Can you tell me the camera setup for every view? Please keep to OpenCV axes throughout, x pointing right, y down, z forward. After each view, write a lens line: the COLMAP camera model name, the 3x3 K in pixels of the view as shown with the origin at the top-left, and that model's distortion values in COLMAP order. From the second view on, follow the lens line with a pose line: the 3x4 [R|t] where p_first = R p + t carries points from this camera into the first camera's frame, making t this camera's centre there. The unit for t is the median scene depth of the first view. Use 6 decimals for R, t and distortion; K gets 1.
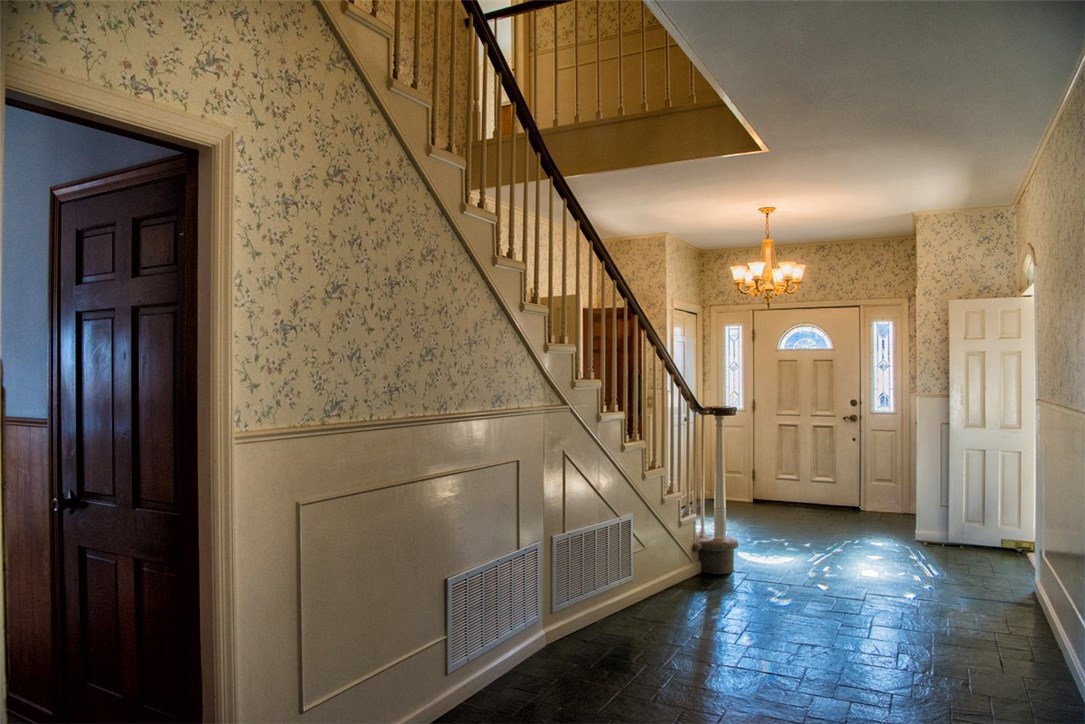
lens RADIAL K [[757.4, 0, 542.5], [0, 757.4, 362.0], [0, 0, 1]] dist [-0.071667, 0.001698]
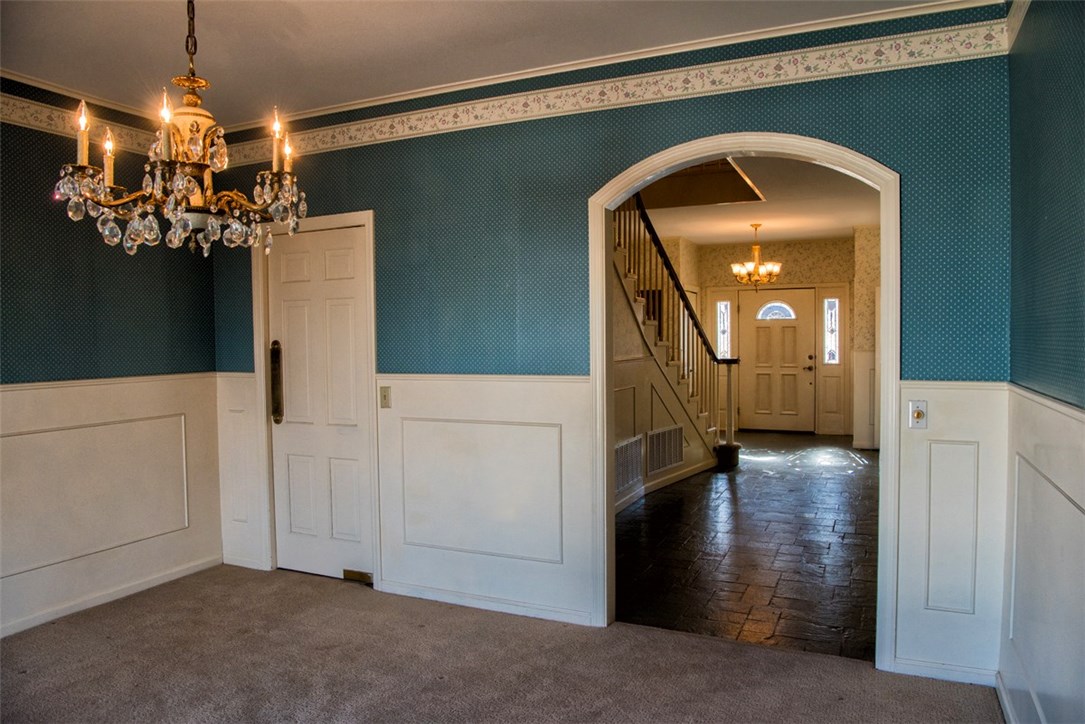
lens RADIAL K [[788.5, 0, 542.5], [0, 788.5, 362.0], [0, 0, 1]] dist [-0.067698, 0.003824]
pose [[0.996816, -0.012262, 0.078786, -0.206674], [0.008778, 0.998974, 0.044422, -0.006282], [-0.079250, -0.043589, 0.995901, -0.433369]]
